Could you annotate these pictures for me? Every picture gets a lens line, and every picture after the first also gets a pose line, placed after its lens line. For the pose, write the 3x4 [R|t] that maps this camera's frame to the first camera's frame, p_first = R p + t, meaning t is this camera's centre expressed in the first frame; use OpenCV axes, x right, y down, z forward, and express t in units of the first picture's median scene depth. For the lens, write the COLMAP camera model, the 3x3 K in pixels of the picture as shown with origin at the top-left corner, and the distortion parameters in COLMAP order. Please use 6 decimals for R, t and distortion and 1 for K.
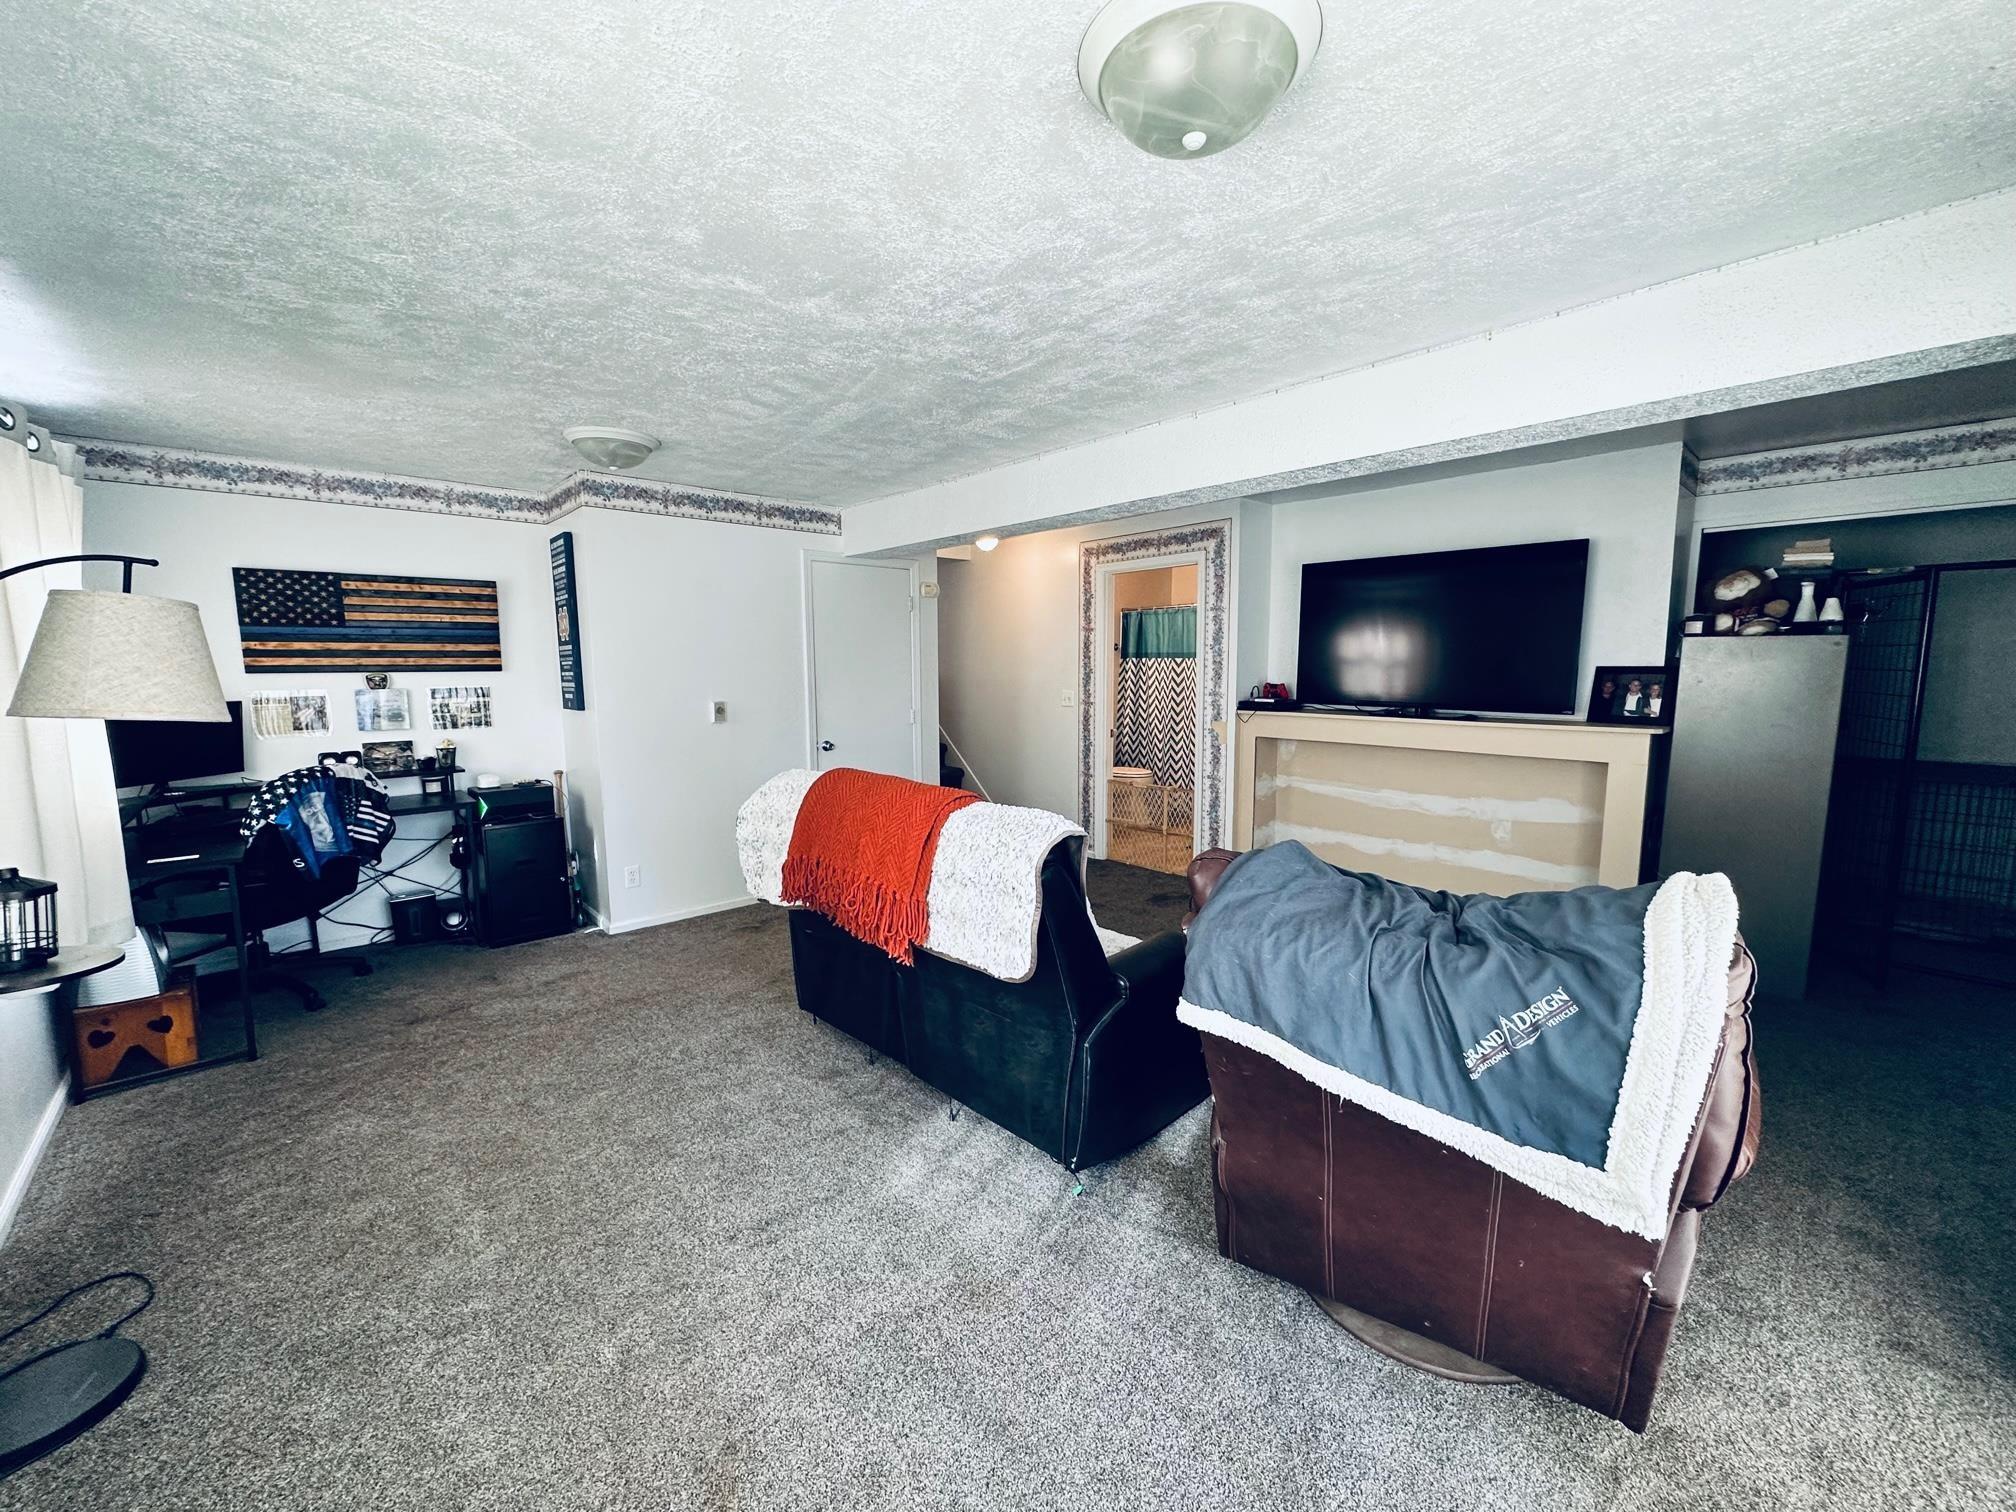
lens RADIAL K [[798.3, 0, 1008.9], [0, 798.3, 752.8], [0, 0, 1]] dist [-0.001995, 0.000000]
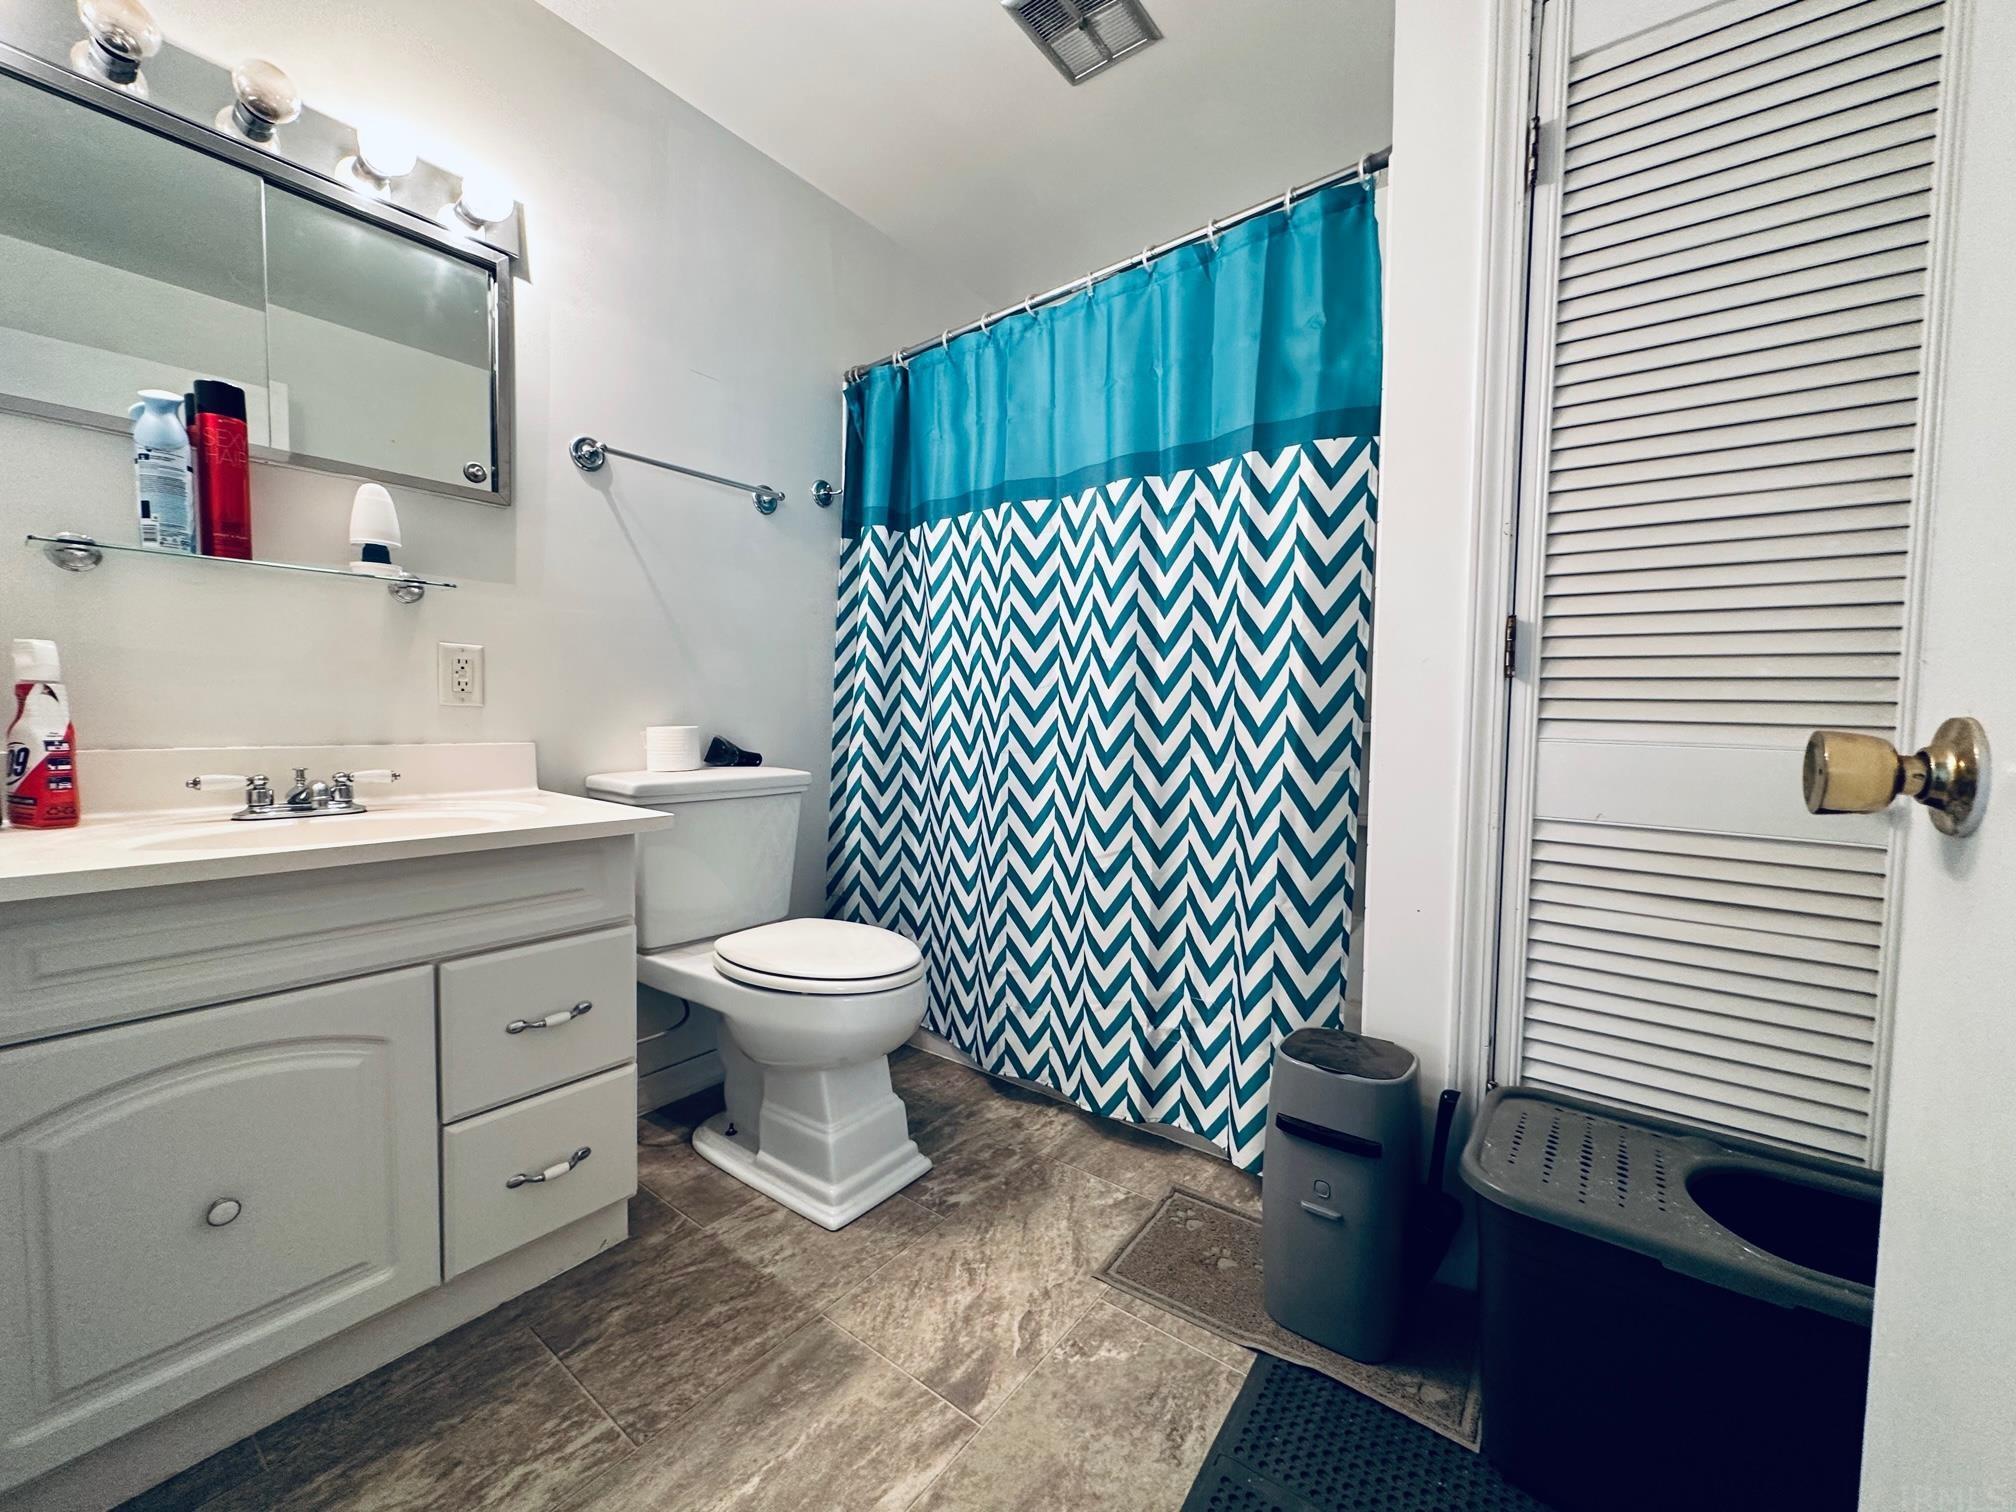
lens RADIAL K [[798.3, 0, 1013.7], [0, 798.3, 759.1], [0, 0, 1]] dist [-0.001995, 0.000000]
pose [[0.979908, 0.009559, 0.199222, 0.272551], [0.001772, 0.998394, -0.056625, -0.033826], [-0.199443, 0.055840, 0.978317, 1.325739]]
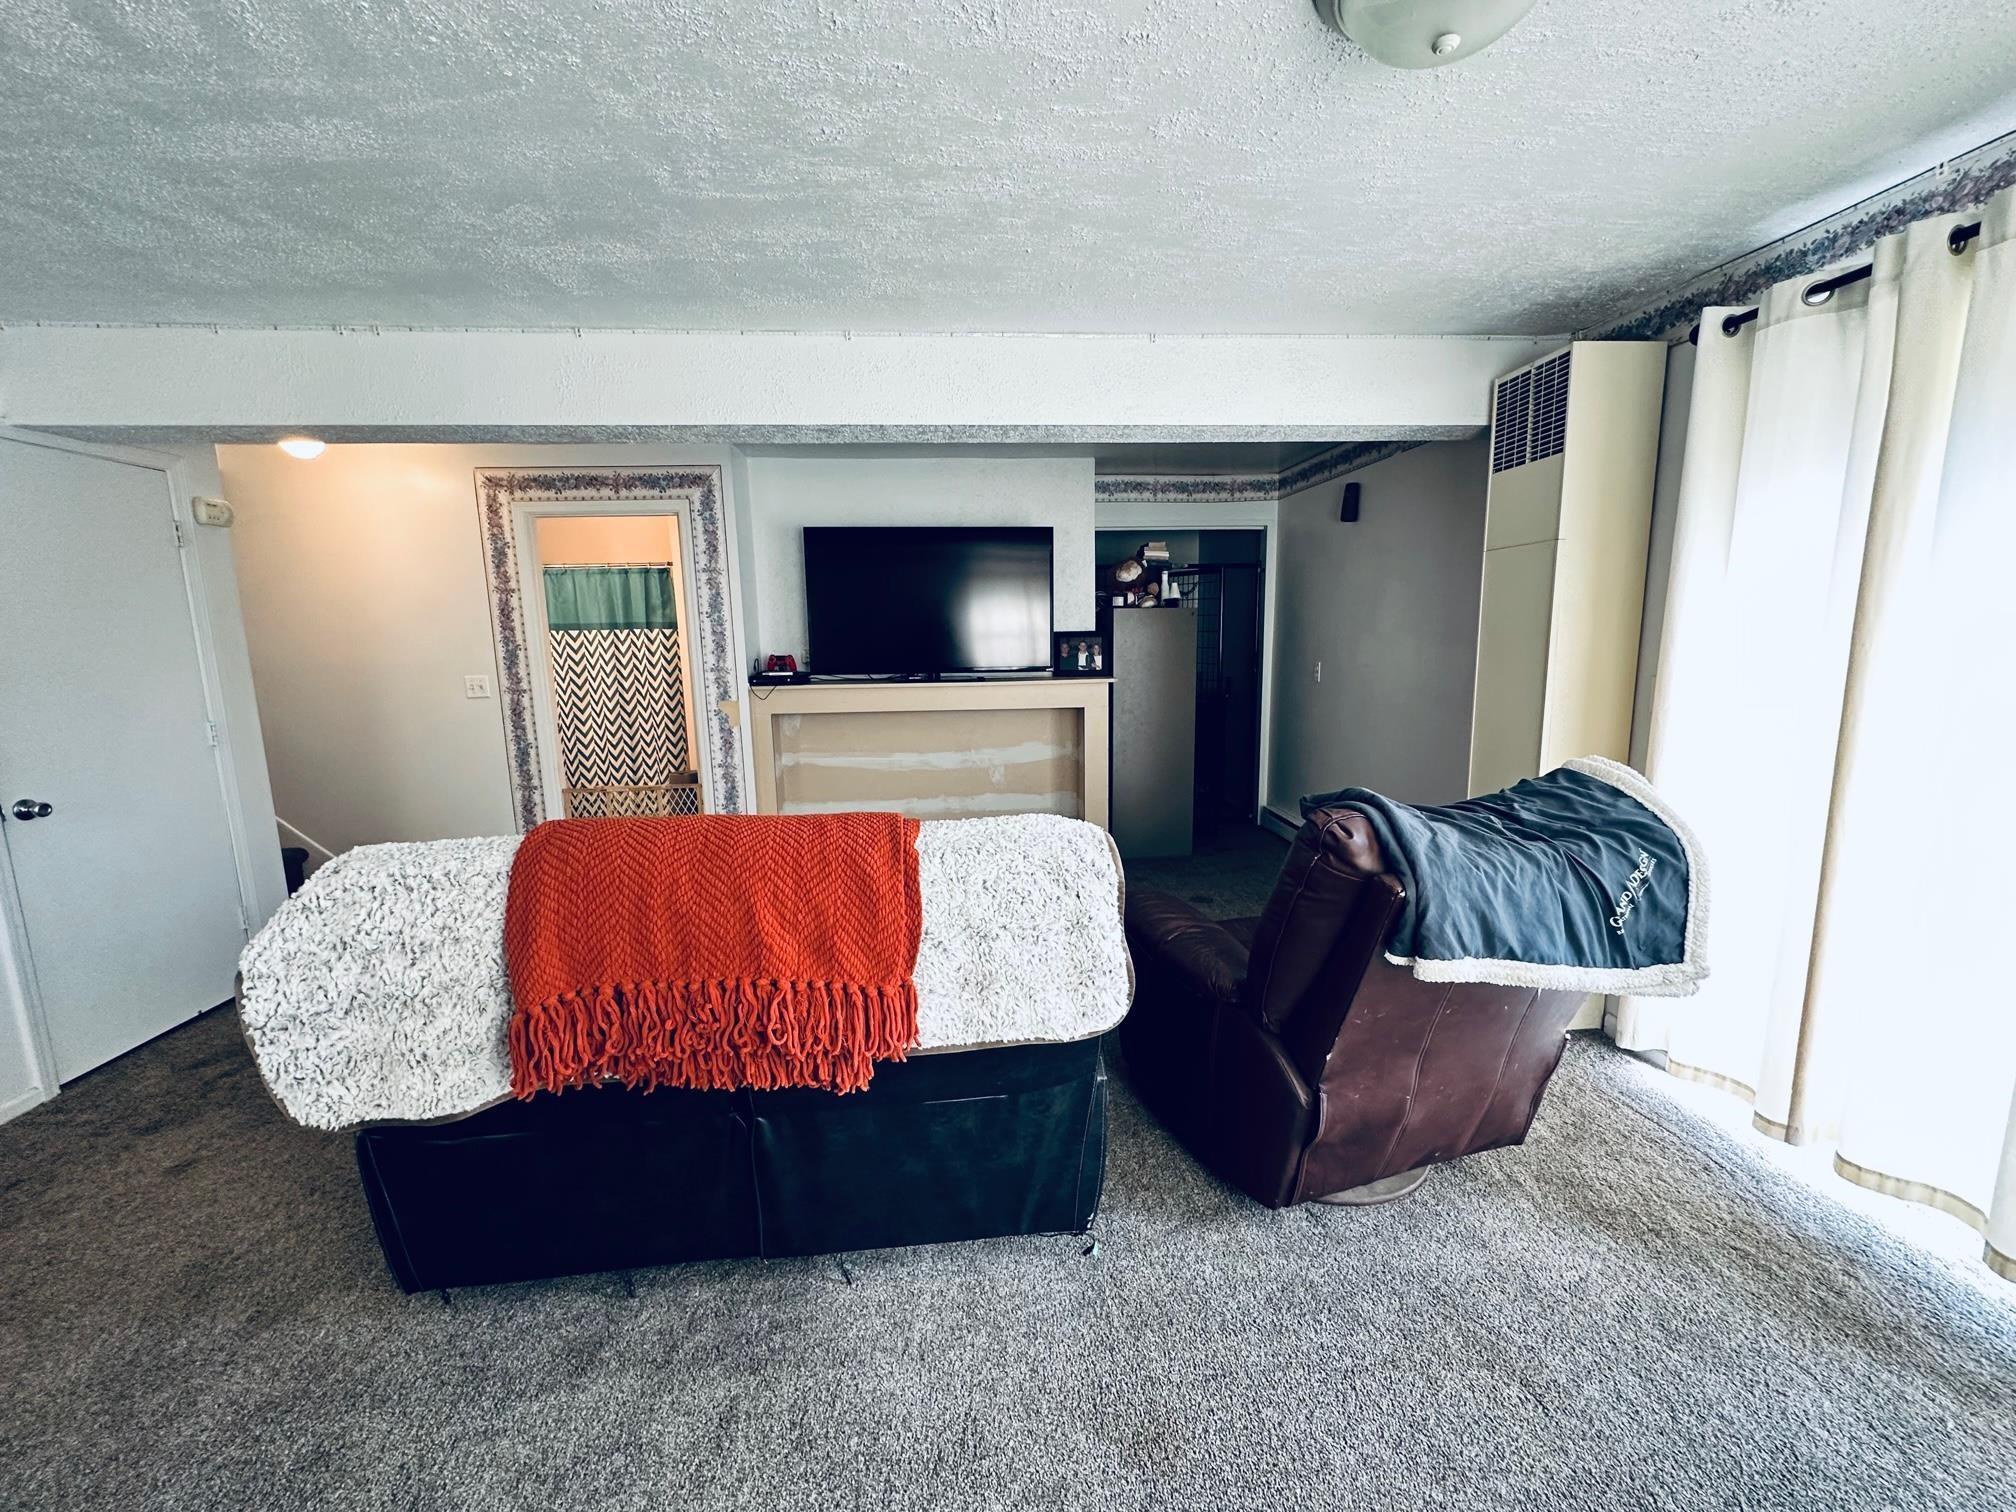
lens RADIAL K [[798.3, 0, 1010.2], [0, 798.3, 753.8], [0, 0, 1]] dist [-0.001995, 0.000000]
pose [[0.619478, -0.127402, 0.774607, -0.278166], [0.102657, 0.991416, 0.080963, -0.025315], [-0.778273, 0.029364, 0.627239, 0.260463]]
